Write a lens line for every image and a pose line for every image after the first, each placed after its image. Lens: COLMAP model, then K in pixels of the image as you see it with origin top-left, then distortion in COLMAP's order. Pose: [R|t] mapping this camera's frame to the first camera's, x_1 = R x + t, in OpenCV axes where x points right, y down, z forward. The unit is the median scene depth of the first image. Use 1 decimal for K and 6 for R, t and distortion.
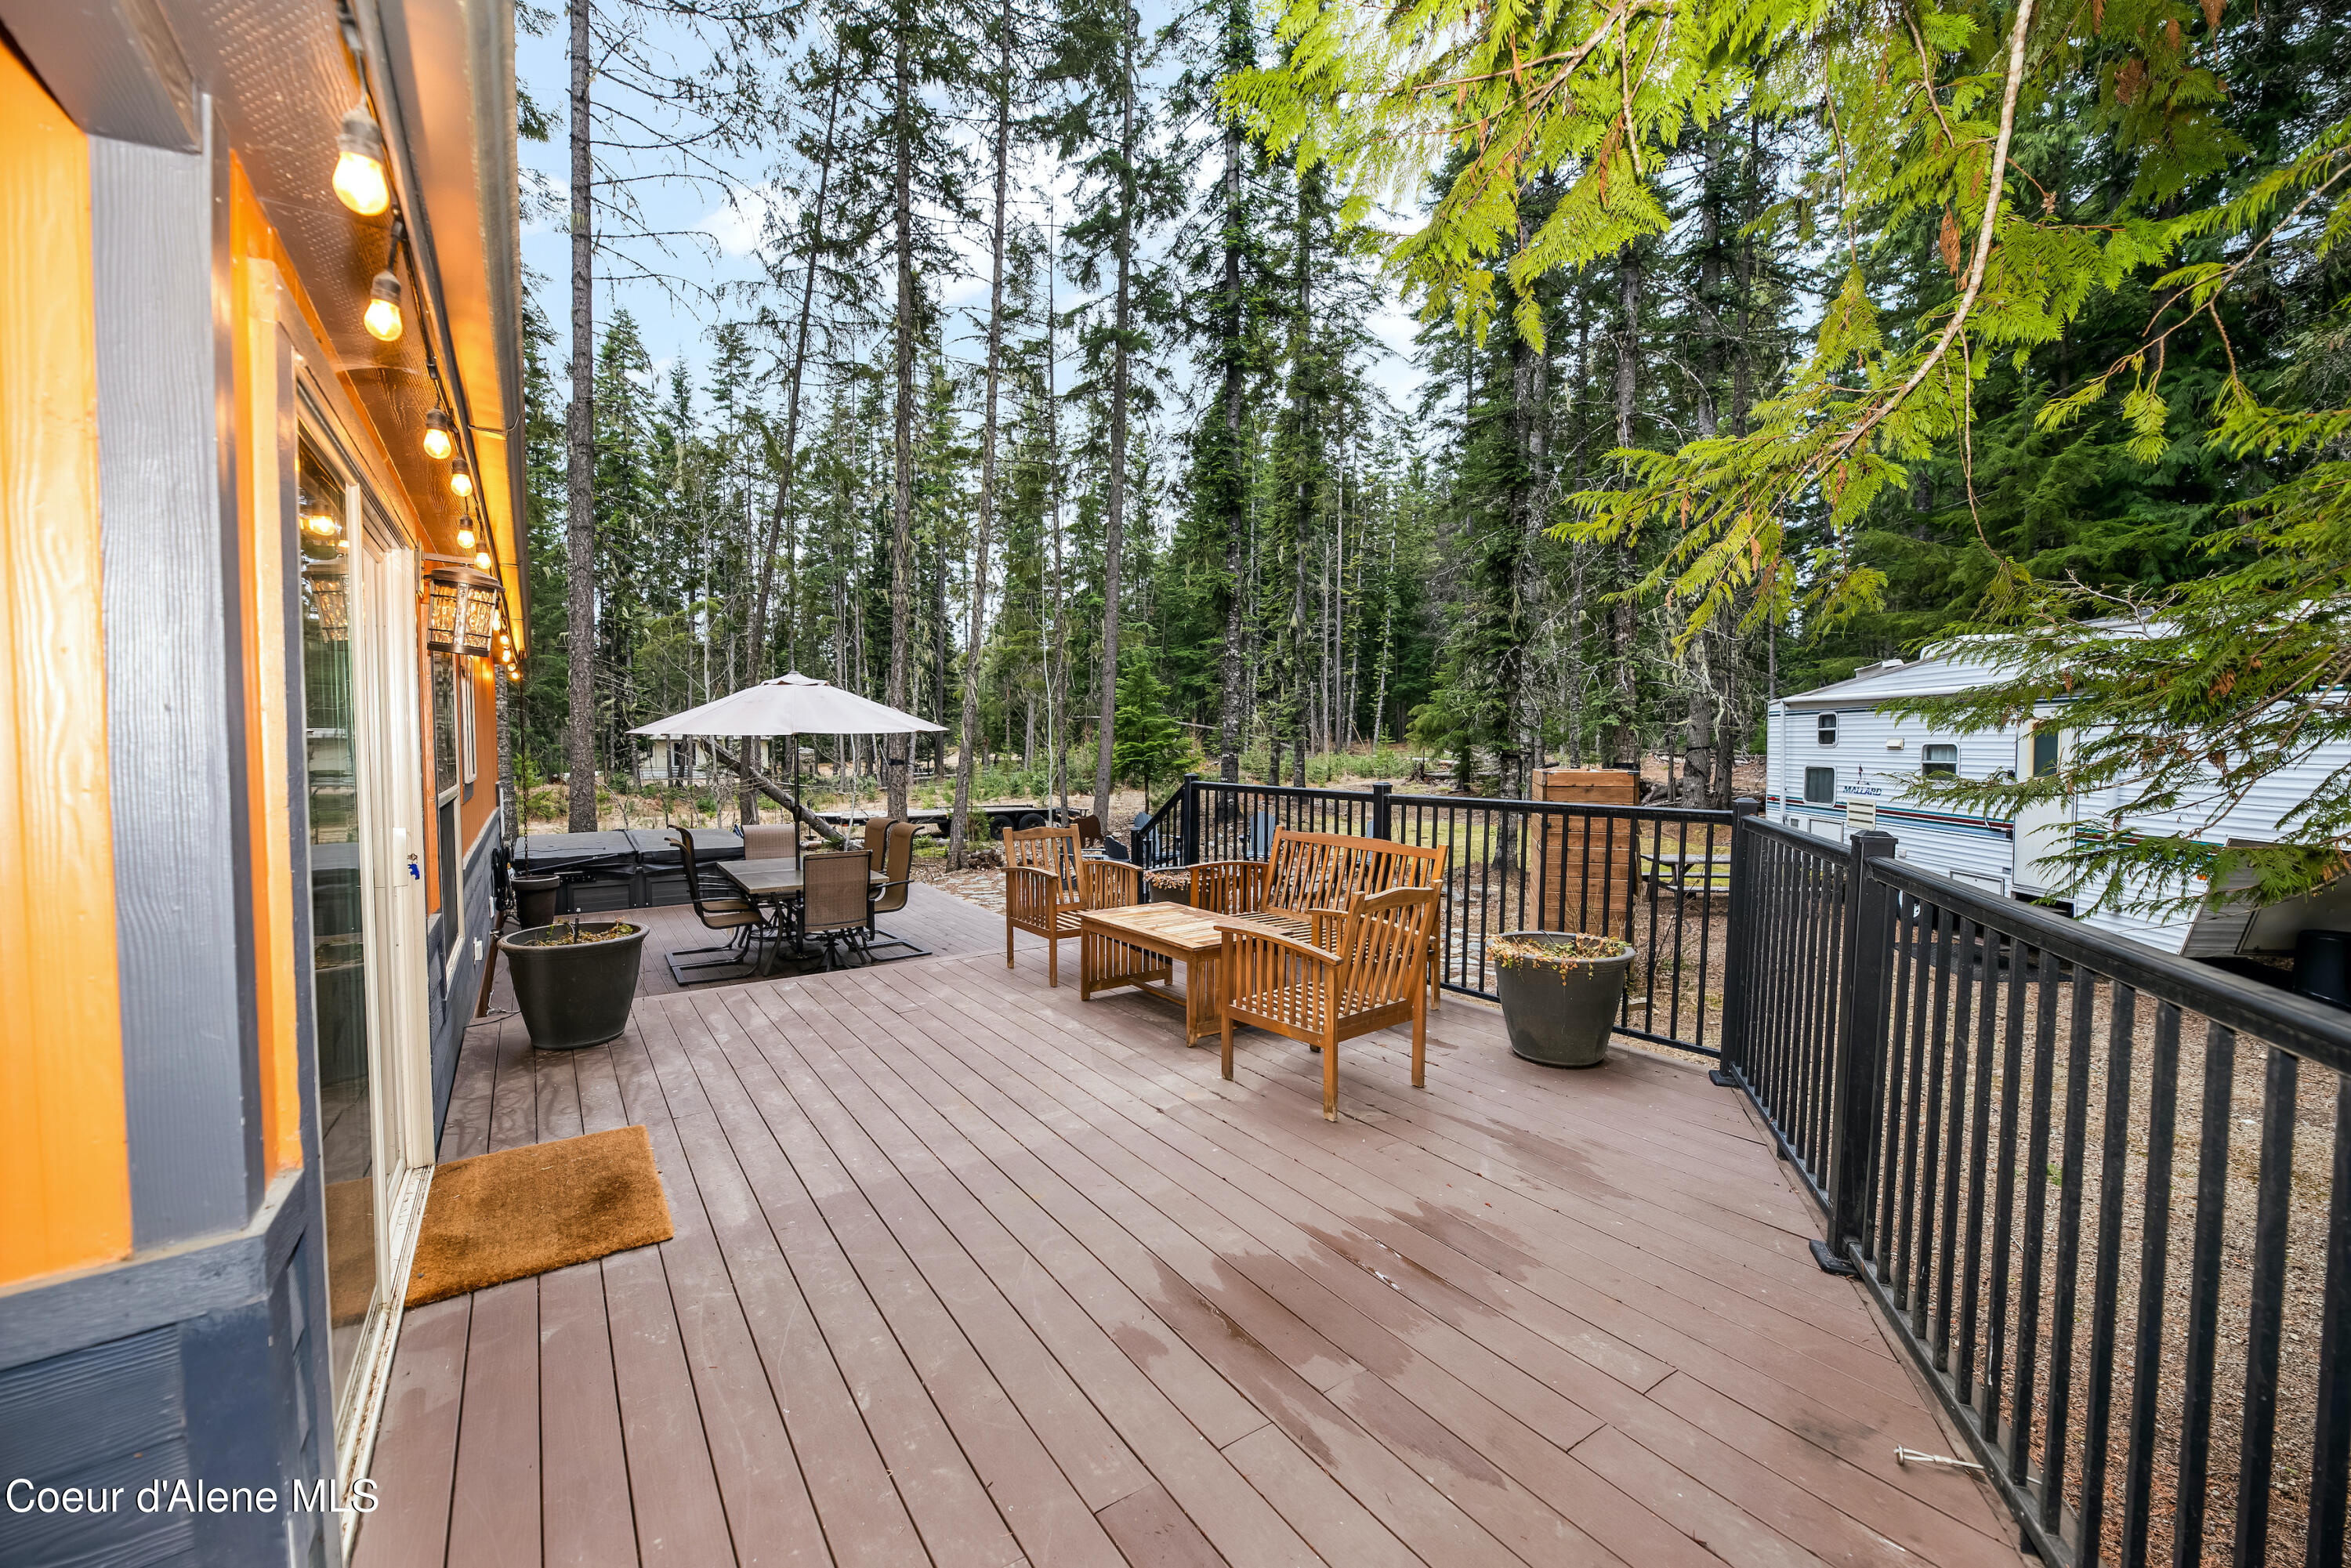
lens RADIAL K [[908.3, 0, 1175.5], [0, 908.3, 784.0], [0, 0, 1]] dist [0.000006, -0.000001]
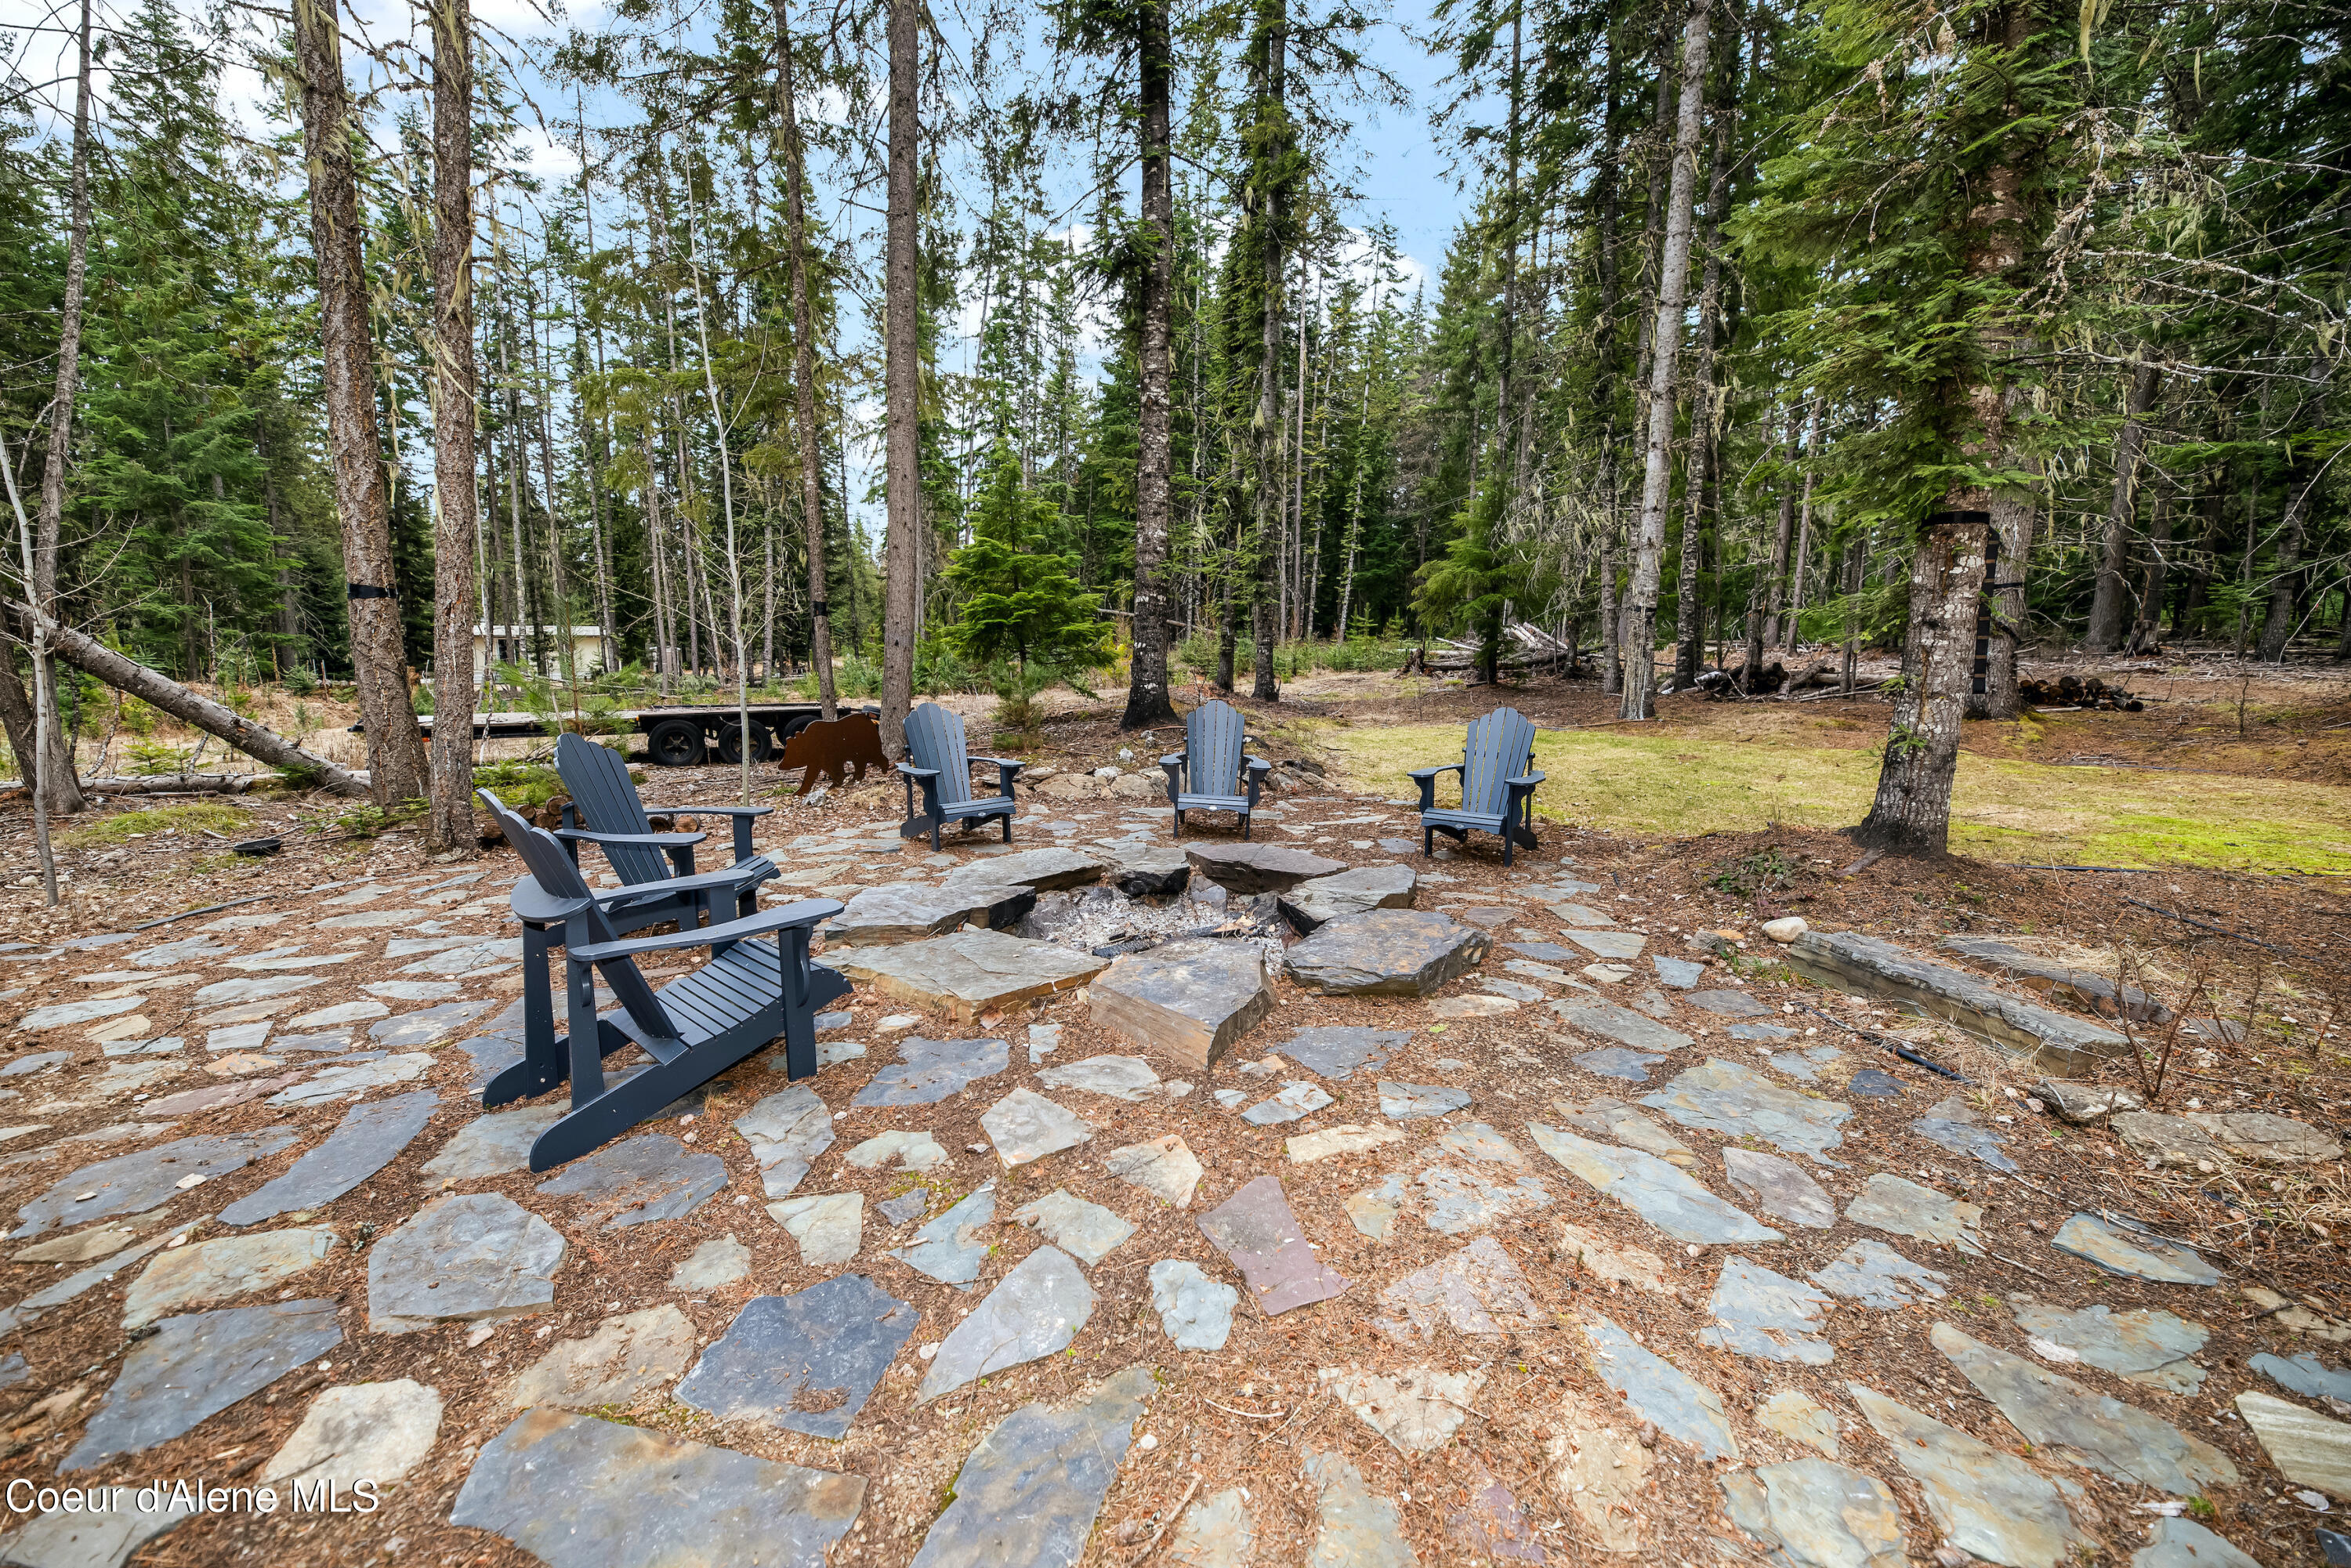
lens RADIAL K [[908.3, 0, 1175.5], [0, 908.3, 784.0], [0, 0, 1]] dist [0.000006, -0.000001]
pose [[0.998127, -0.008575, 0.060568, 0.013276], [0.002383, 0.994826, 0.101561, 0.006764], [-0.061126, -0.101227, 0.992984, 0.149697]]
